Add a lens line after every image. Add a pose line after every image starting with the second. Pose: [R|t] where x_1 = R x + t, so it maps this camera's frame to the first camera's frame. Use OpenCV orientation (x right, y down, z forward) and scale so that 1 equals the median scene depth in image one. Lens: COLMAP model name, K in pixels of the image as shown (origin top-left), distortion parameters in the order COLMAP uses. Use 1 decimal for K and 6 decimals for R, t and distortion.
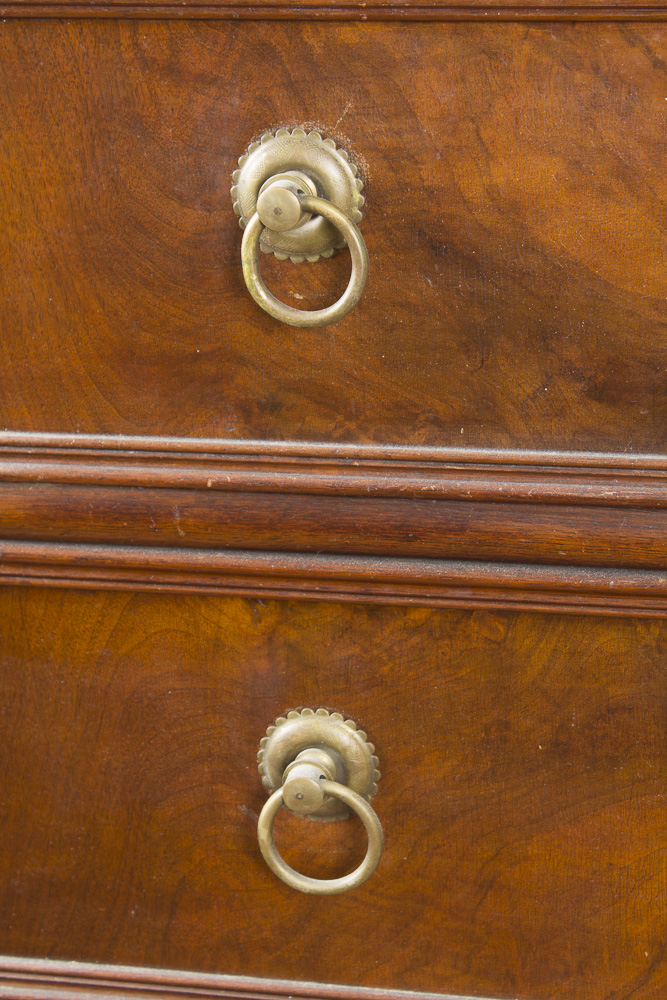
lens RADIAL K [[2469.9, 0, 333.0], [0, 2469.9, 497.2], [0, 0, 1]] dist [0.077045, 0.000000]
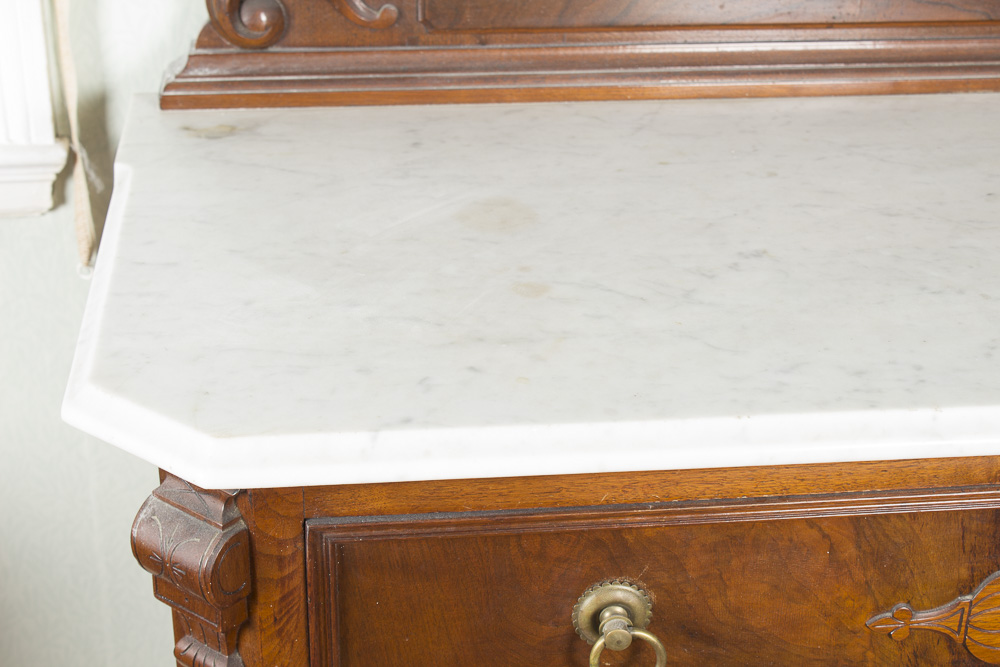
lens RADIAL K [[1712.6, 0, 506.3], [0, 1712.6, 335.0], [0, 0, 1]] dist [0.042739, 0.000000]
pose [[0.946059, -0.107081, 0.305787, -0.422390], [0.071494, 0.989536, 0.125325, -0.465439], [-0.316008, -0.096703, 0.943816, -0.060563]]
